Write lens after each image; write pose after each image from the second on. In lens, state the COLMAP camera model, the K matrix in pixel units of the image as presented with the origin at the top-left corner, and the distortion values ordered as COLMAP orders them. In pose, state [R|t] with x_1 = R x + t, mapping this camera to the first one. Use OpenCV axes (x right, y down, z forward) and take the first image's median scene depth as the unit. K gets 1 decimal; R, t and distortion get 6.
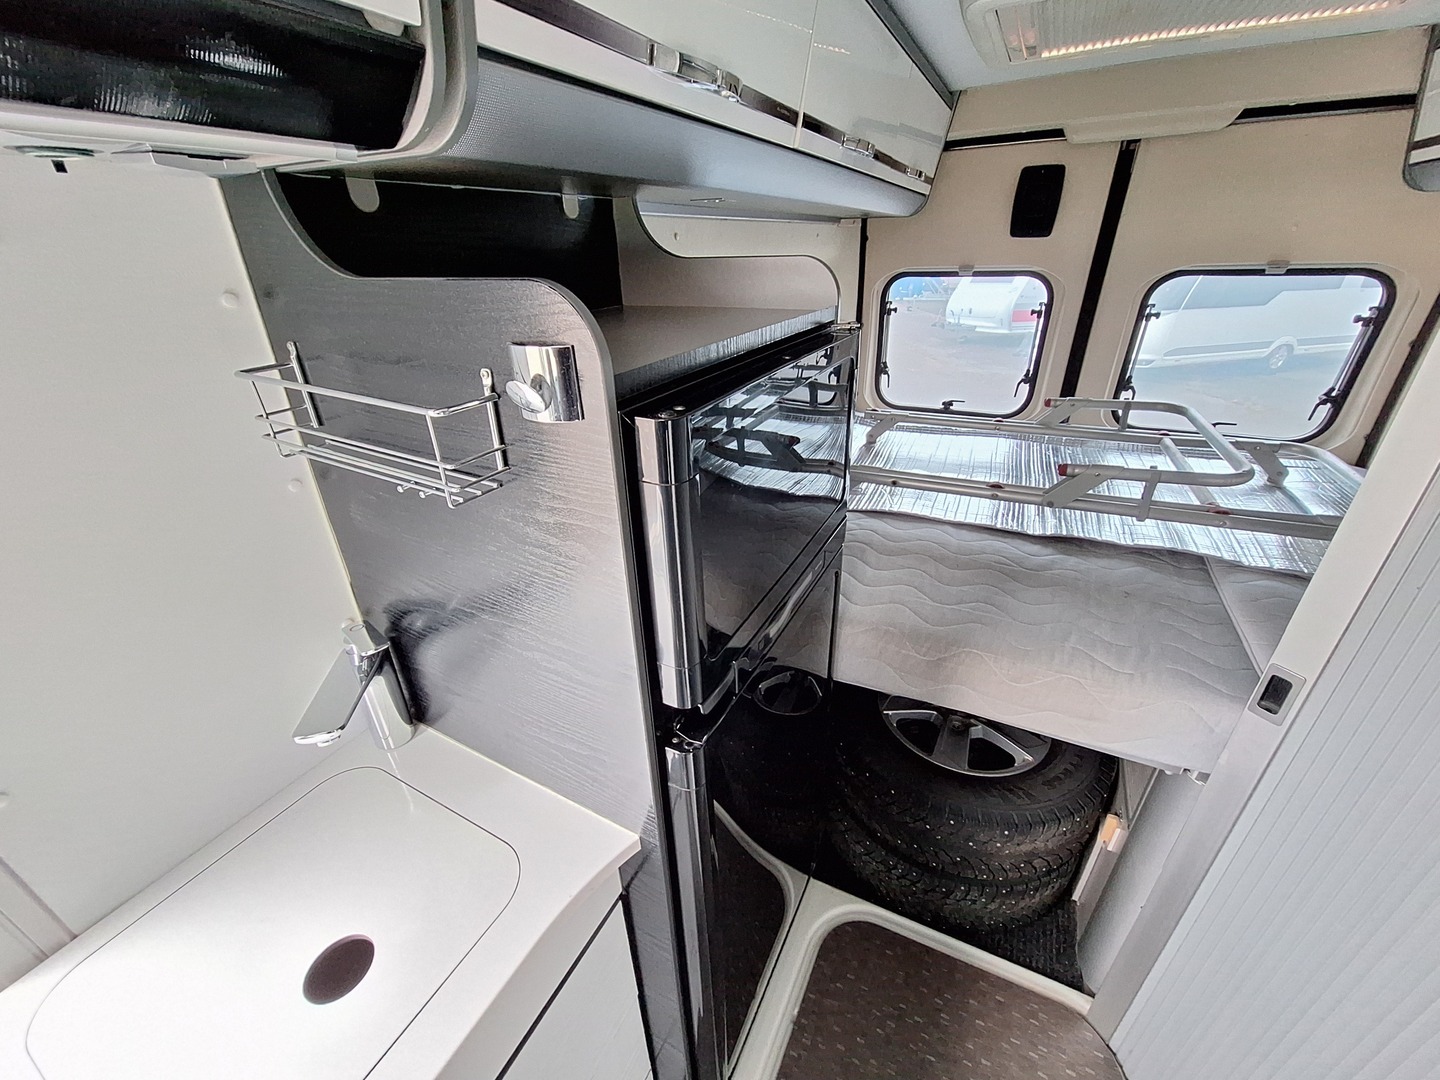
lens RADIAL K [[567.6, 0, 721.4], [0, 567.6, 536.1], [0, 0, 1]] dist [-0.002549, 0.000591]
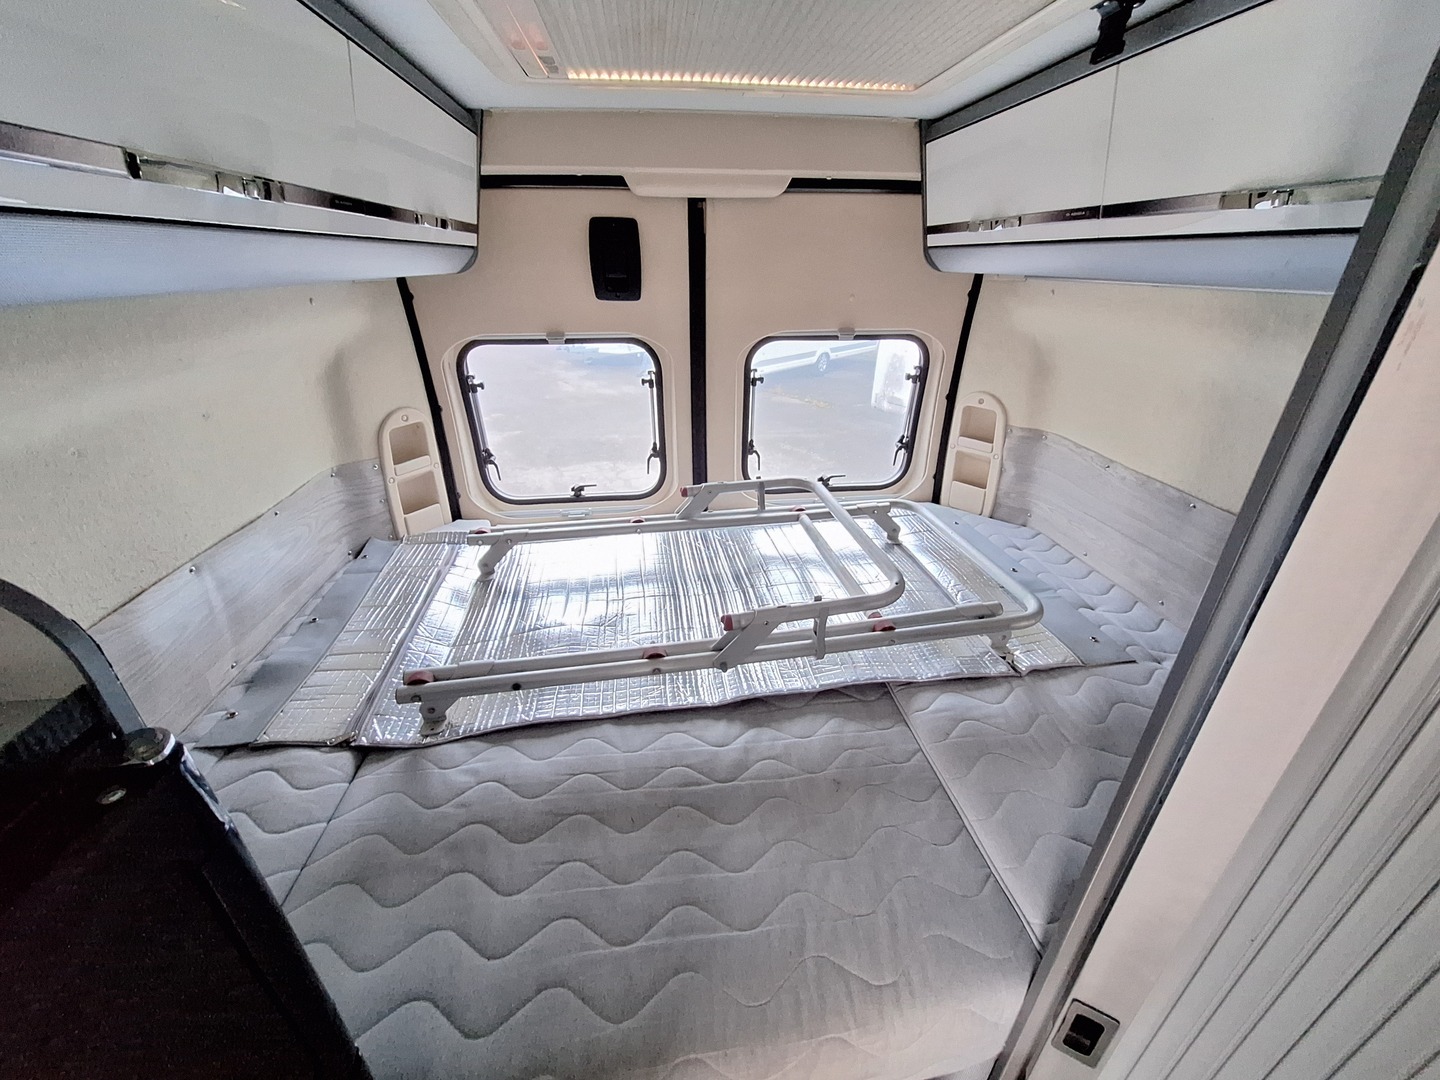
lens RADIAL K [[567.6, 0, 721.4], [0, 567.6, 536.1], [0, 0, 1]] dist [-0.002549, 0.000591]
pose [[0.825727, -0.220015, 0.519392, 0.201033], [0.234858, 0.971284, 0.038062, -0.236428], [-0.512852, 0.090555, 0.853688, 0.304828]]
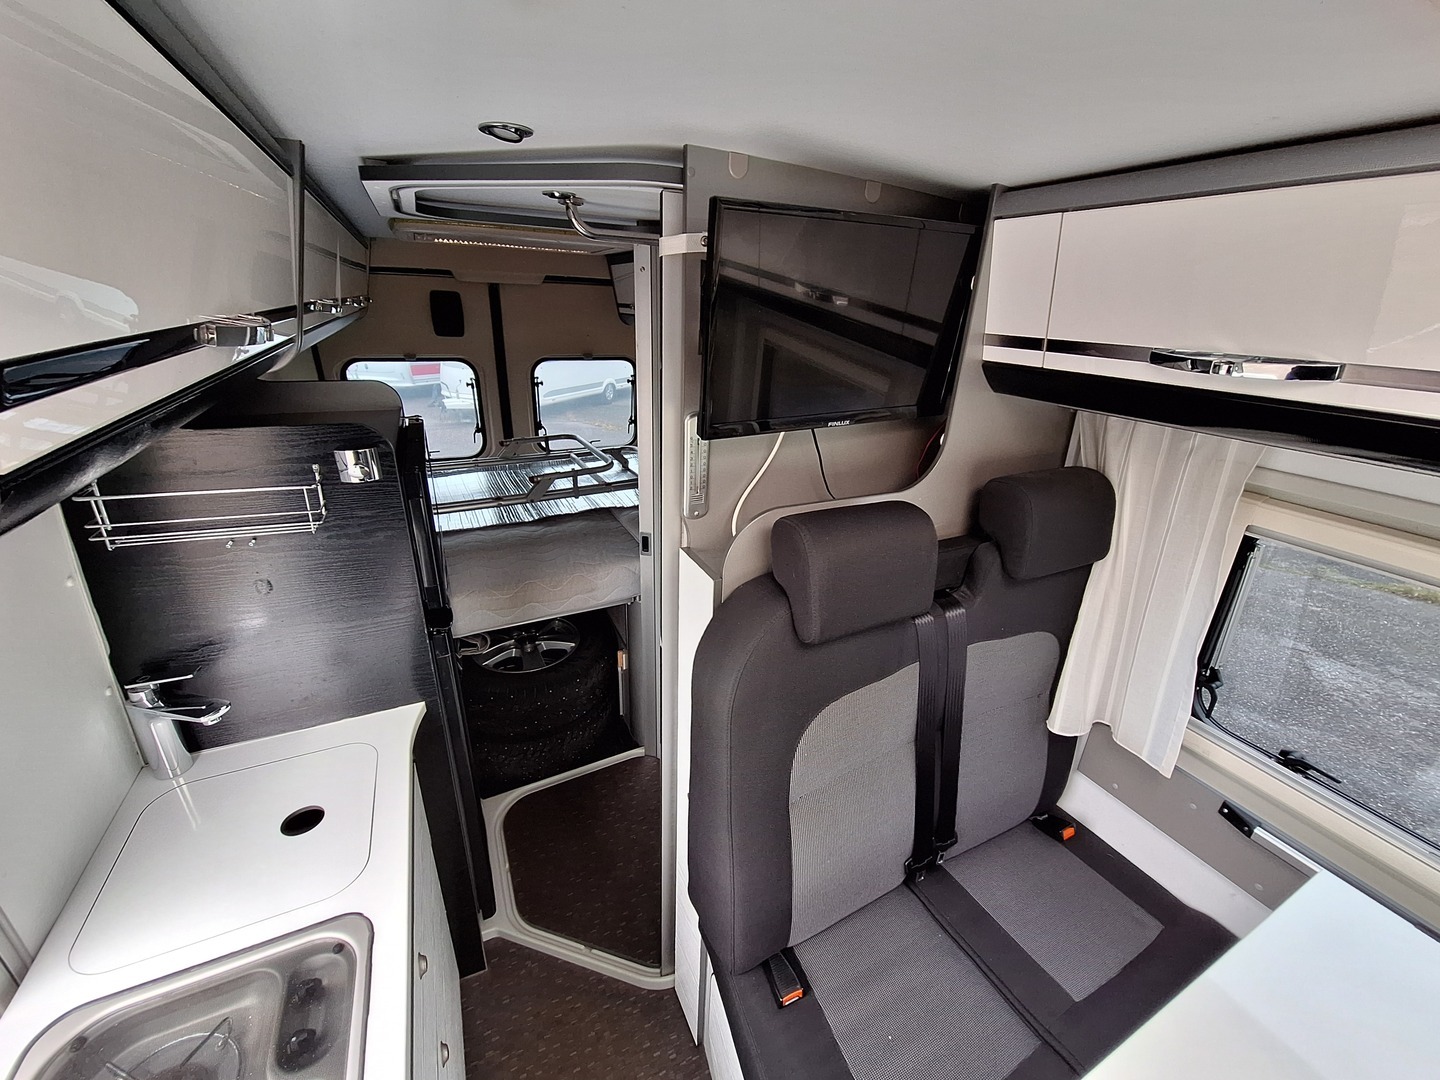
lens RADIAL K [[564.4, 0, 716.1], [0, 564.4, 535.1], [0, 0, 1]] dist [-0.000886, 0.000272]
pose [[0.593142, -0.260954, 0.761633, -0.366705], [0.320636, 0.944320, 0.073843, 0.084214], [-0.738495, 0.200408, 0.643787, -0.426731]]
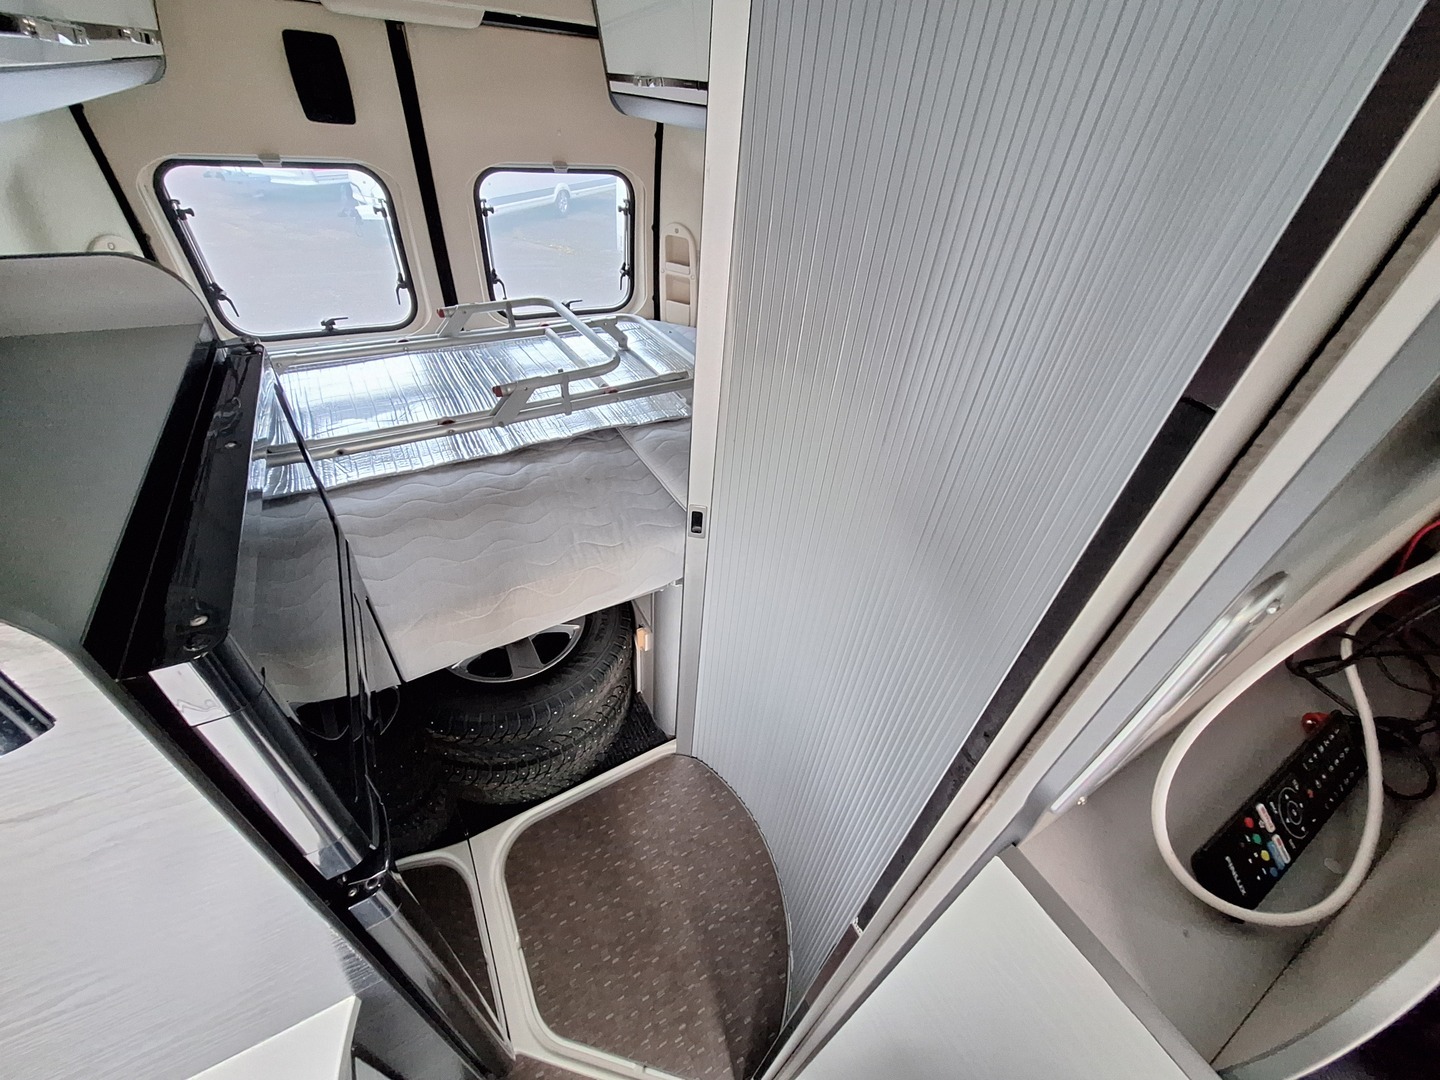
lens RADIAL K [[567.6, 0, 721.4], [0, 567.6, 536.1], [0, 0, 1]] dist [-0.002549, 0.000591]
pose [[0.543205, -0.464038, 0.699712, -0.052988], [0.296615, 0.885711, 0.357120, -0.119870], [-0.785460, 0.013556, 0.618764, -0.012242]]
